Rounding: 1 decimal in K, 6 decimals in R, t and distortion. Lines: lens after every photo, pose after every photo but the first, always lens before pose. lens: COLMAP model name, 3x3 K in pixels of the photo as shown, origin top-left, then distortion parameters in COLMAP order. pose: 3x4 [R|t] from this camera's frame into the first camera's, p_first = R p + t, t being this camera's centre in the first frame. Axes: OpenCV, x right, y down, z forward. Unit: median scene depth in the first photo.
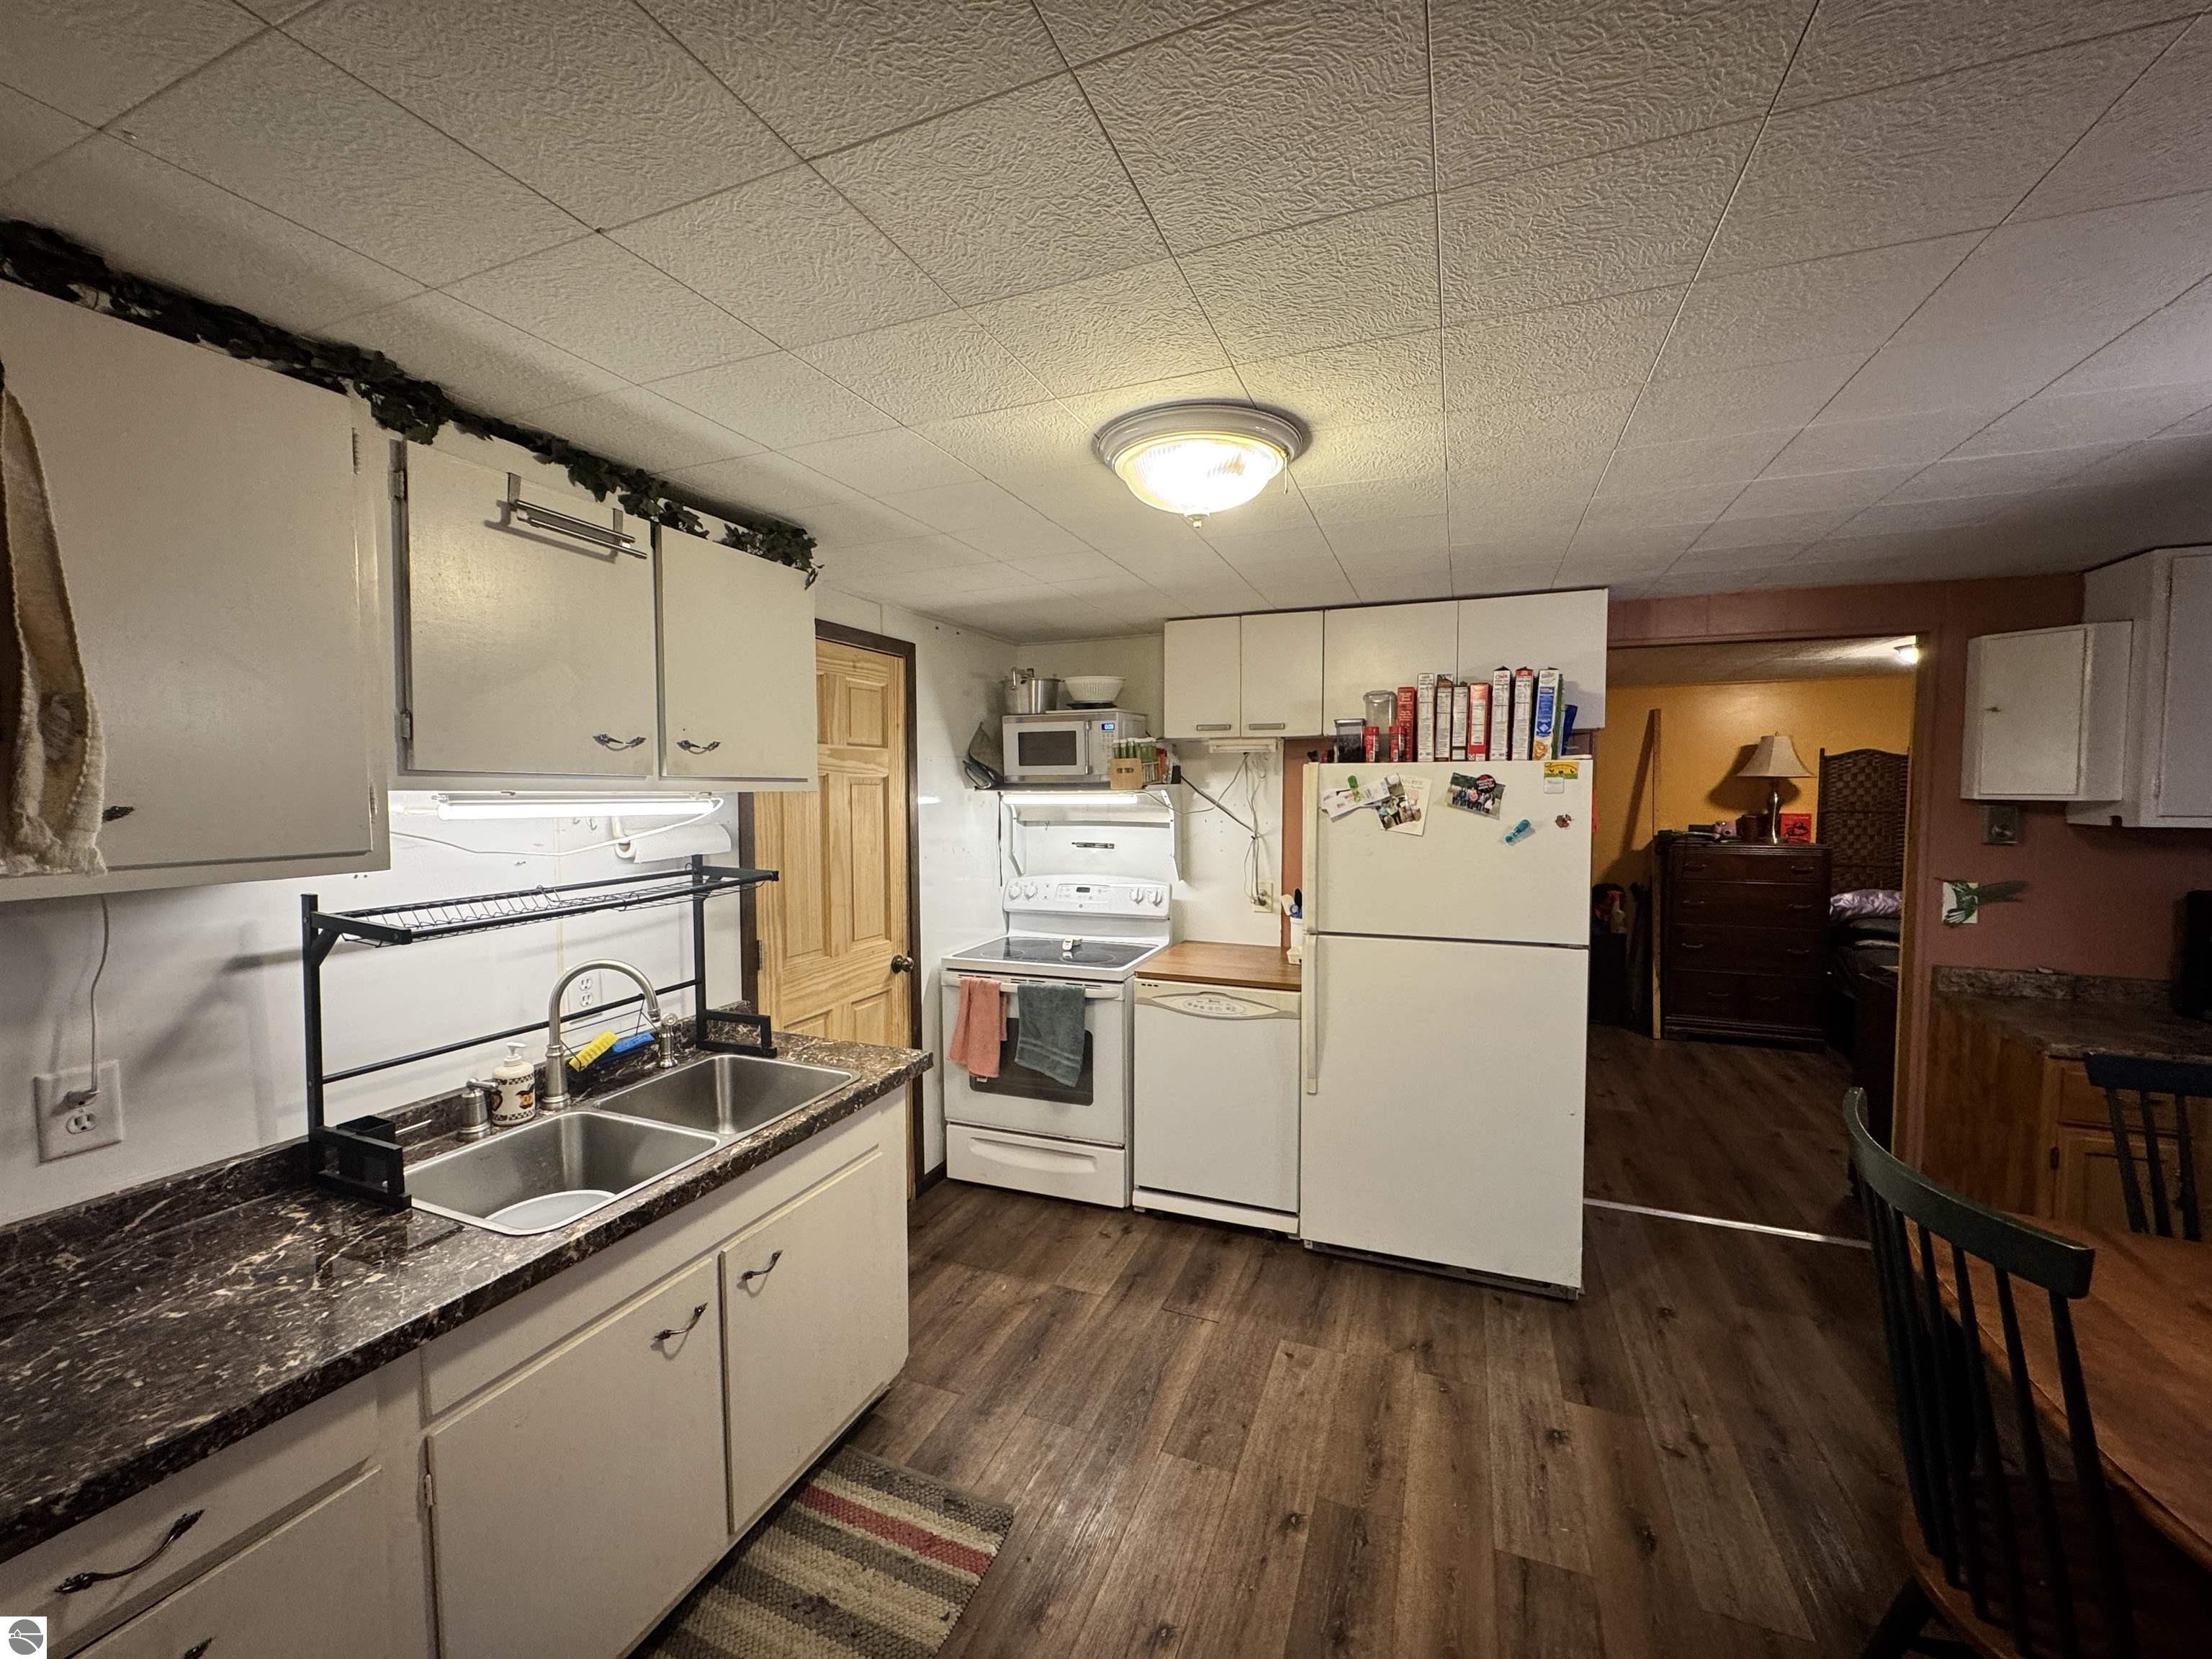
lens RADIAL K [[882.5, 0, 1102.7], [0, 882.5, 828.6], [0, 0, 1]] dist [-0.002699, -0.000440]
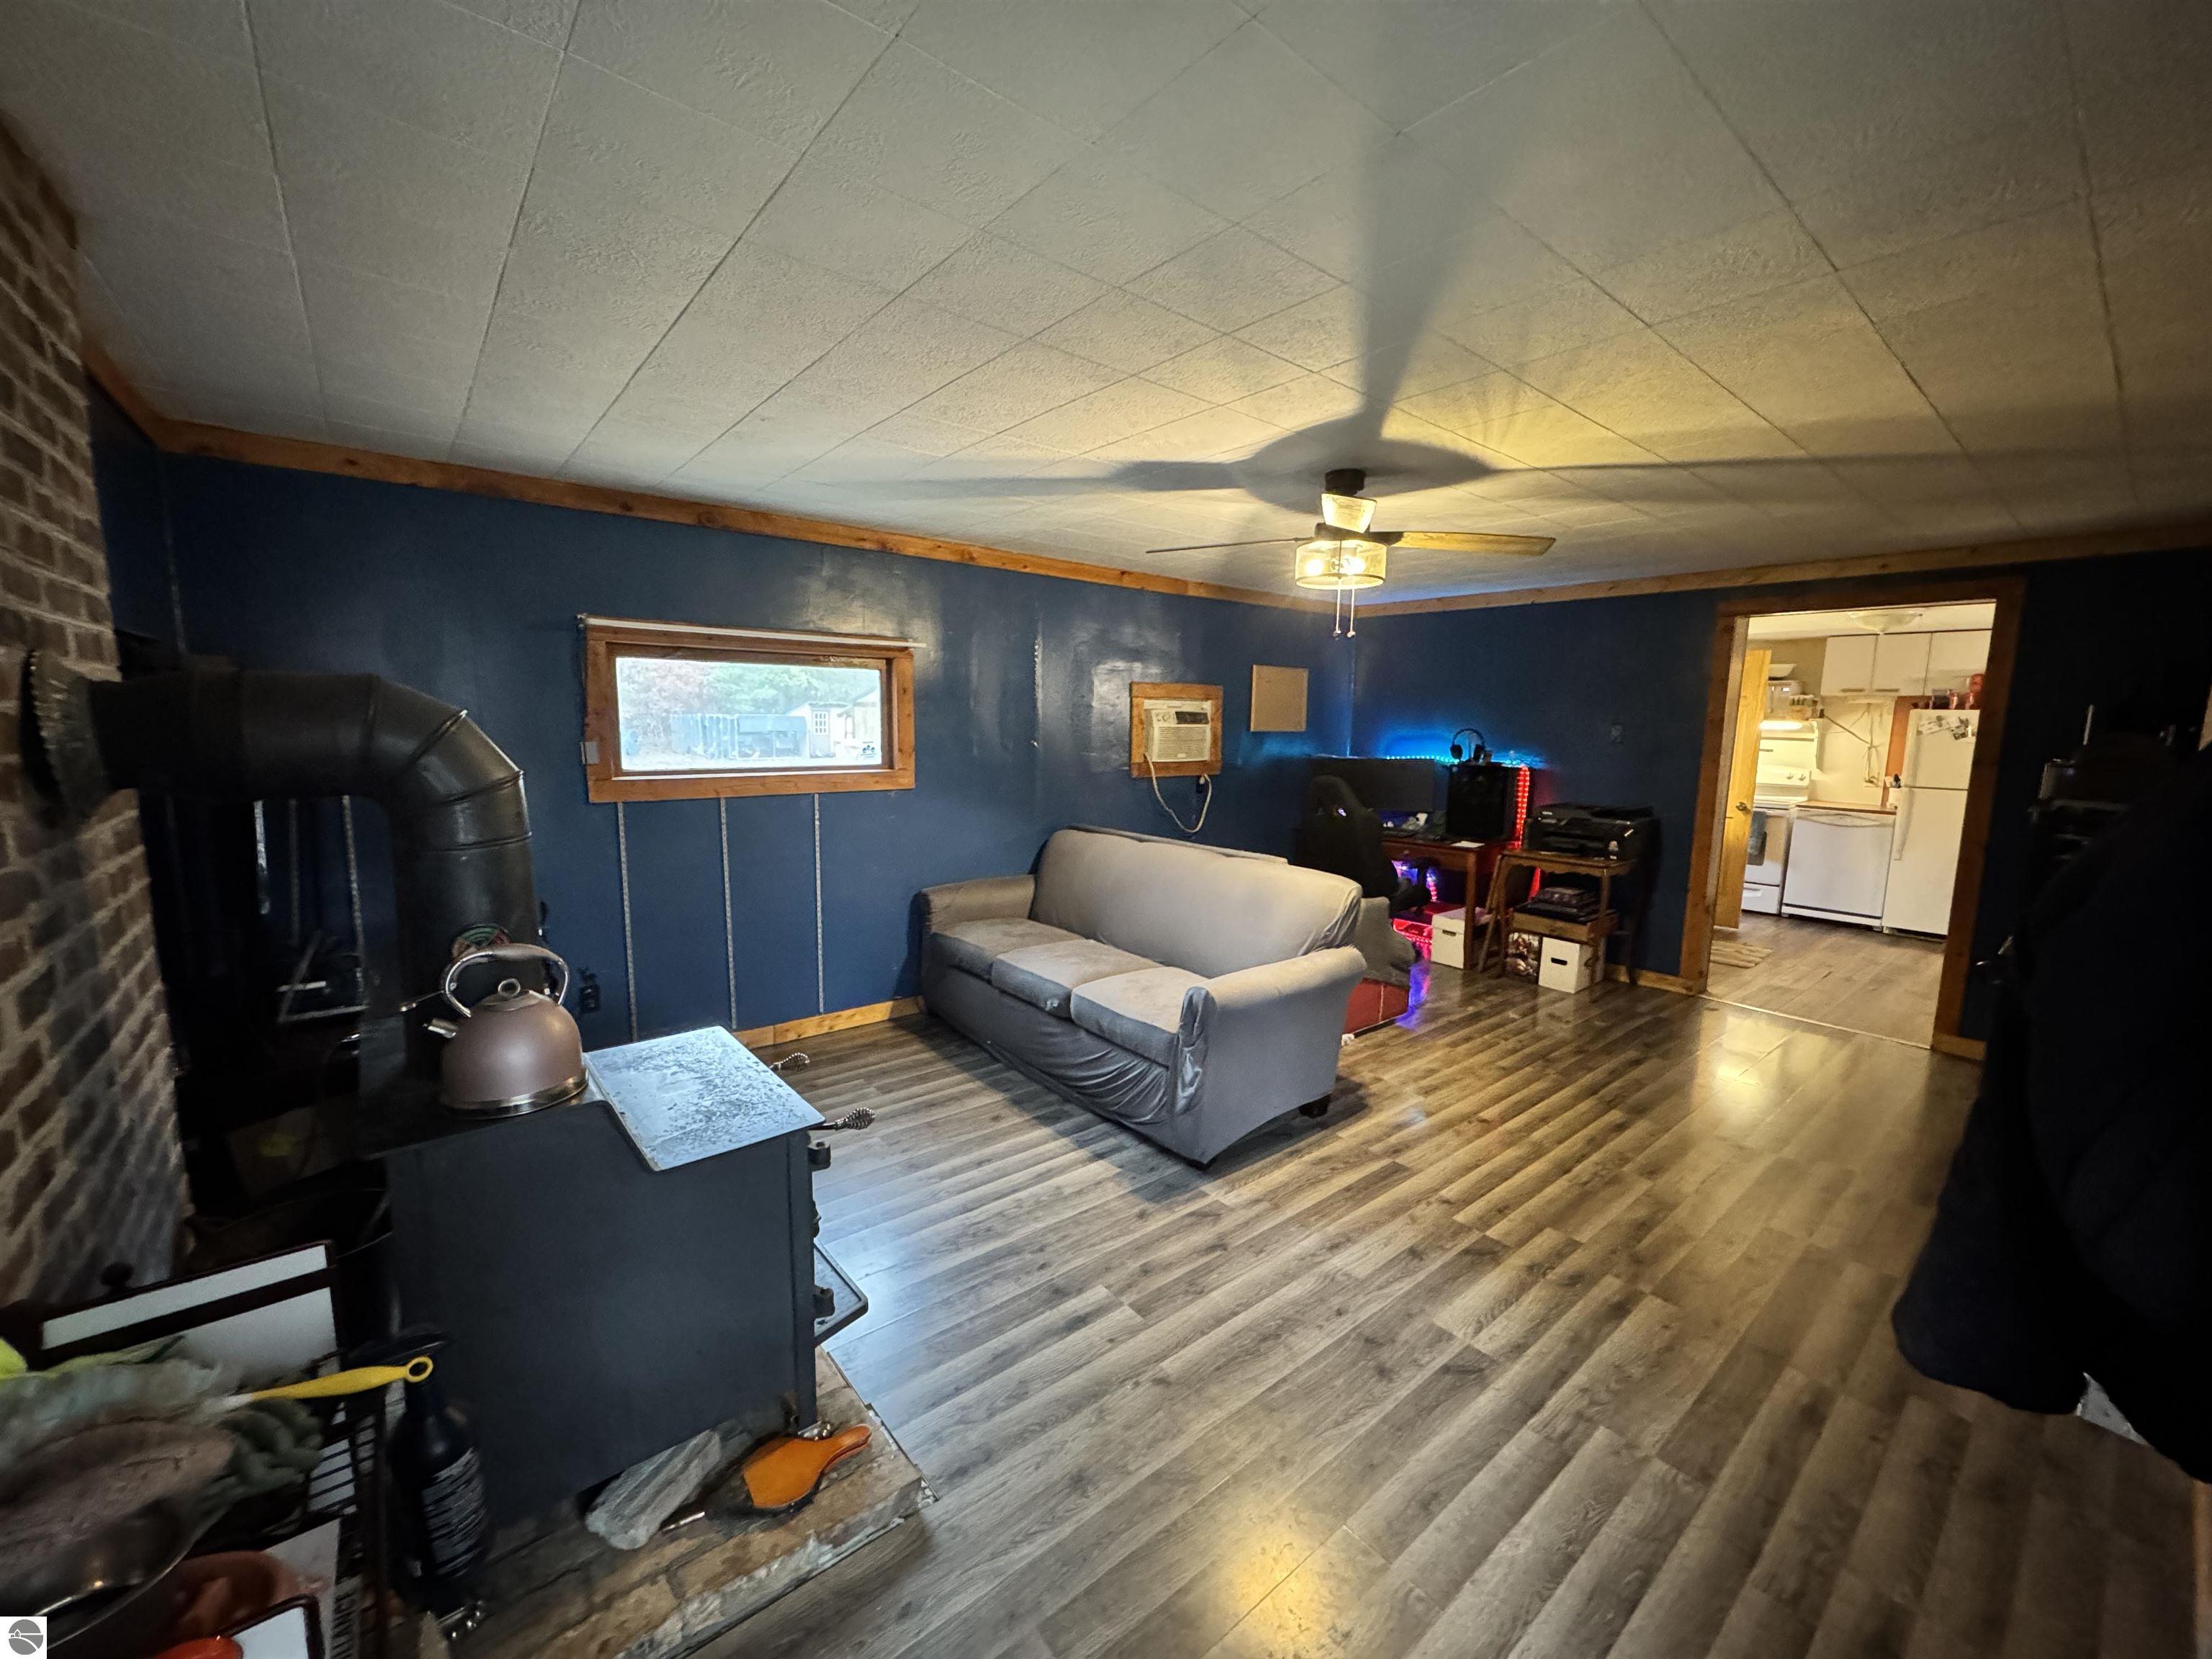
lens RADIAL K [[882.5, 0, 1100.7], [0, 882.5, 835.6], [0, 0, 1]] dist [-0.002699, -0.000440]
pose [[0.876460, 0.081762, -0.474482, -0.524923], [-0.041988, 0.994701, 0.093846, 0.129533], [0.479641, -0.062329, 0.875248, -2.107592]]
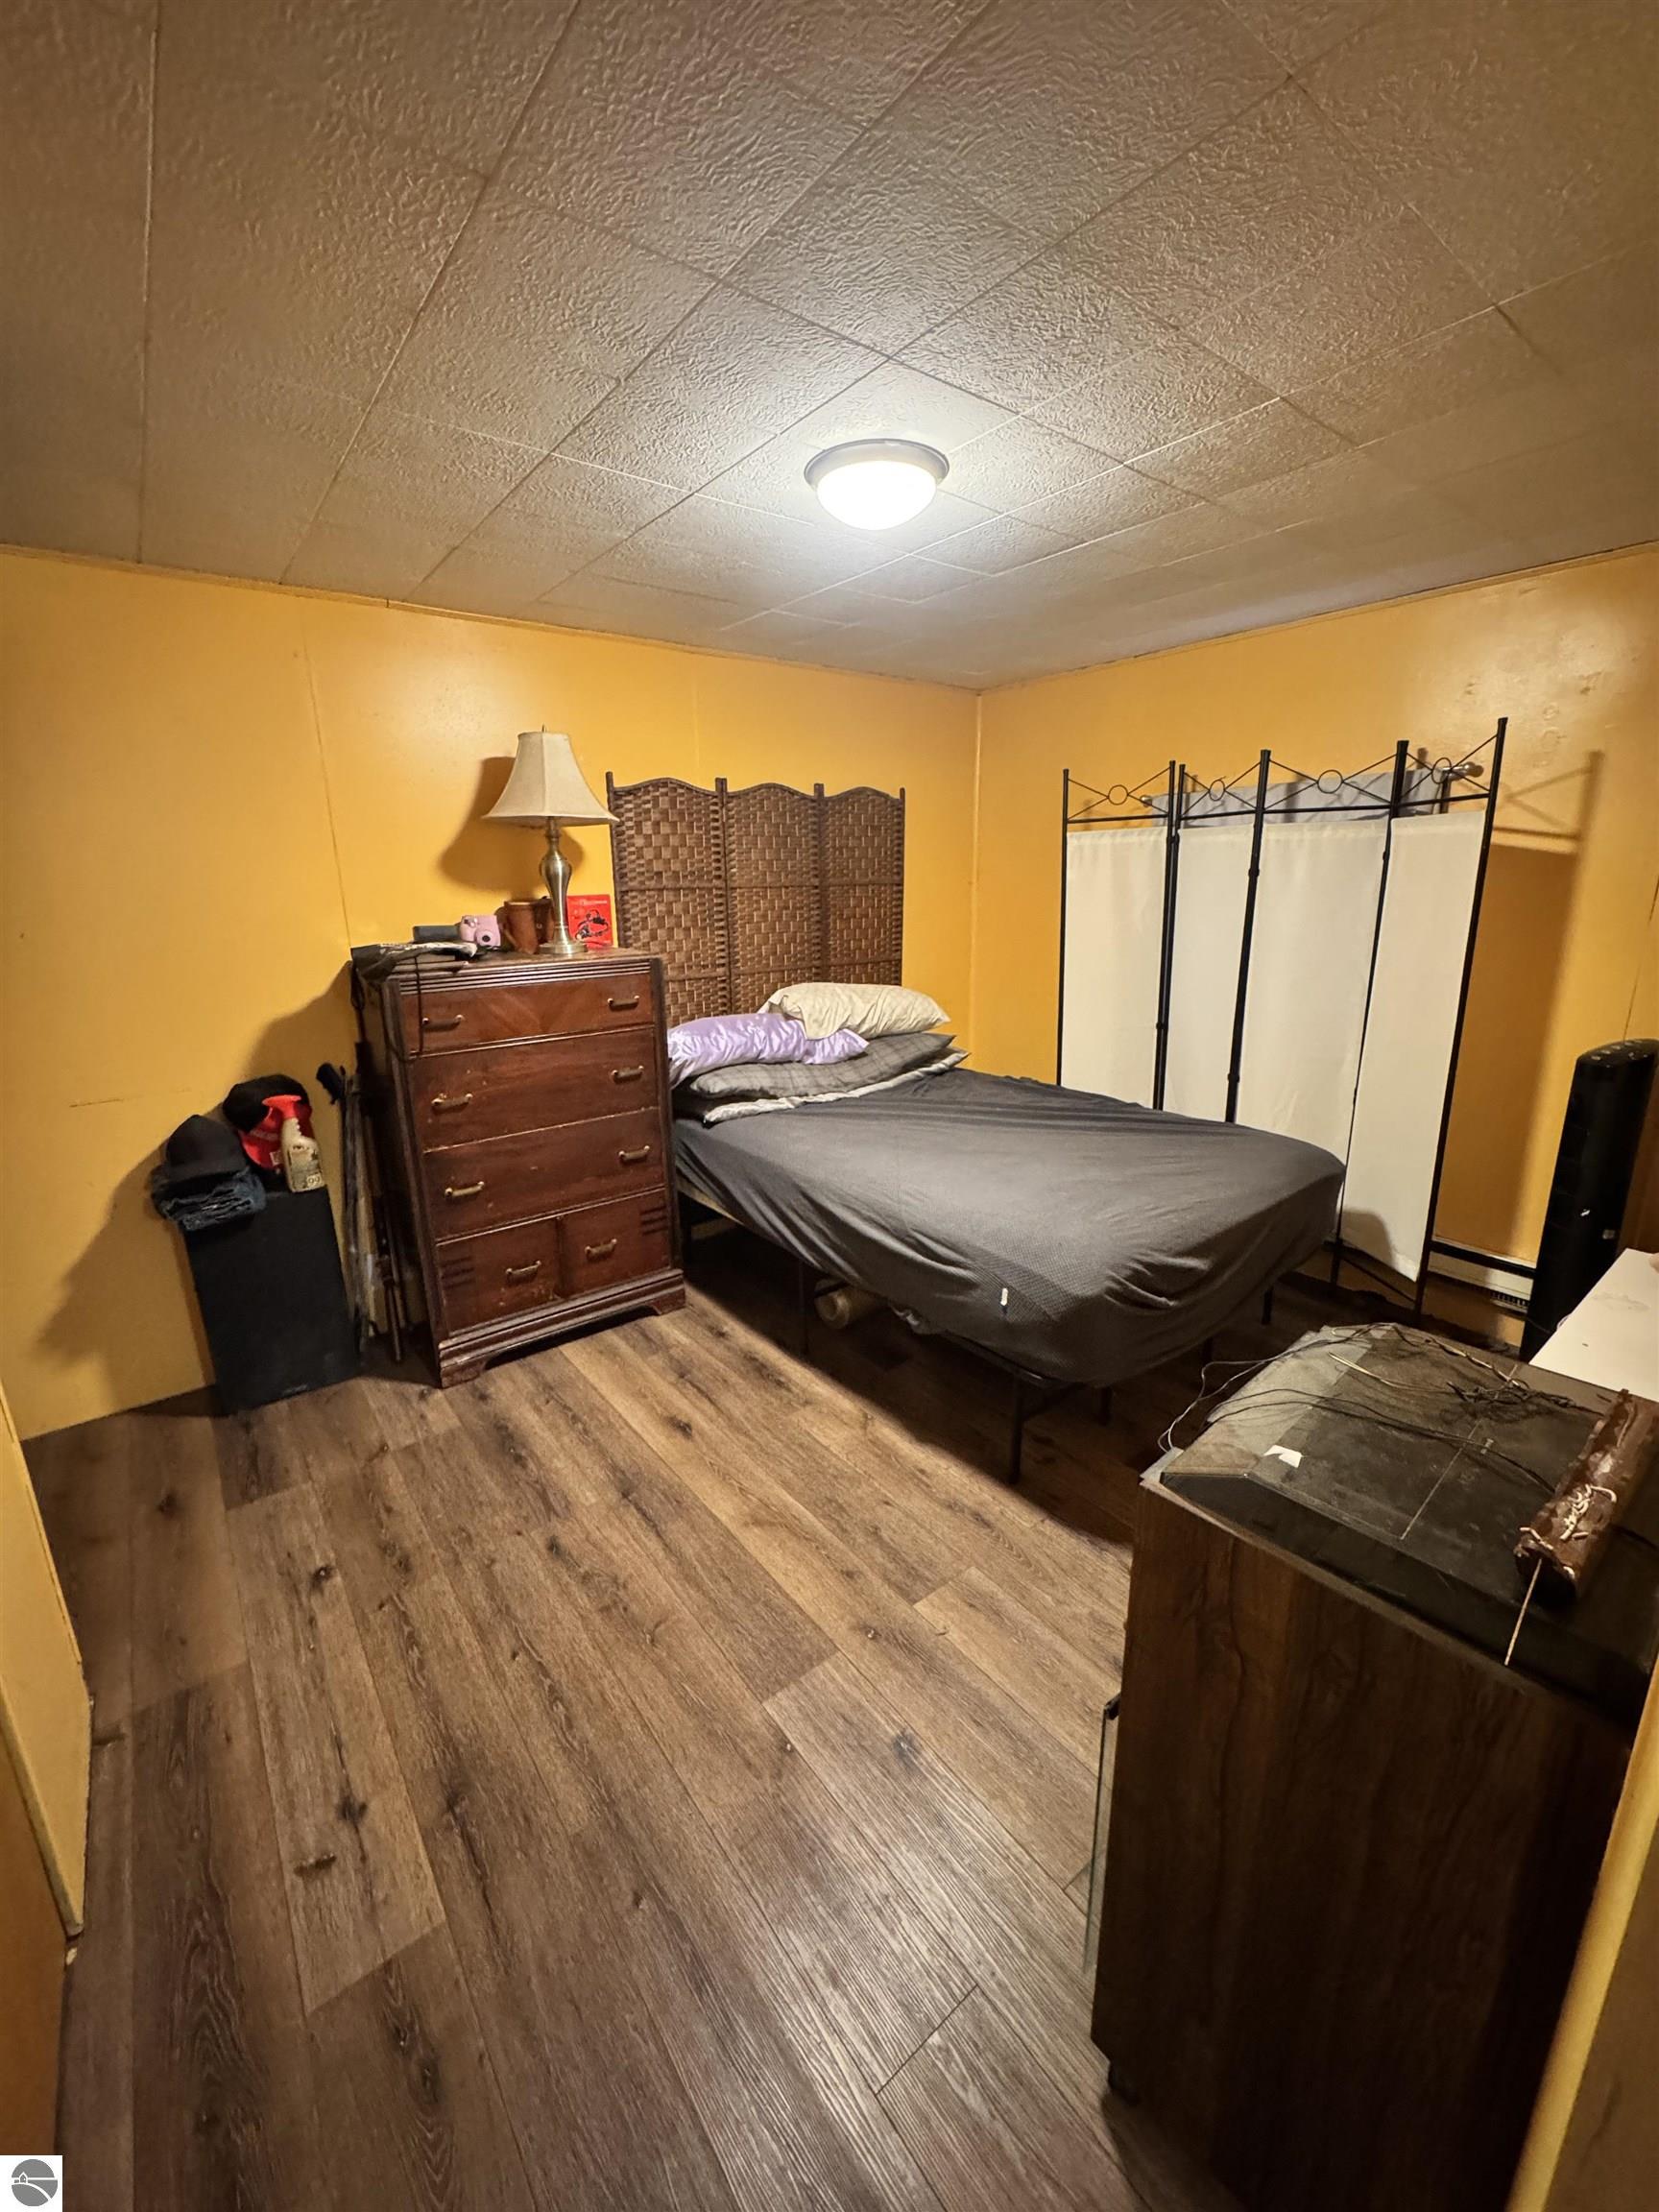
lens RADIAL K [[882.5, 0, 827.4], [0, 882.5, 1106.9], [0, 0, 1]] dist [-0.002699, -0.000440]
pose [[0.508460, -0.224830, 0.831216, 0.824058], [0.061039, 0.972294, 0.225652, -0.007926], [-0.858919, -0.063999, 0.508096, 1.274552]]
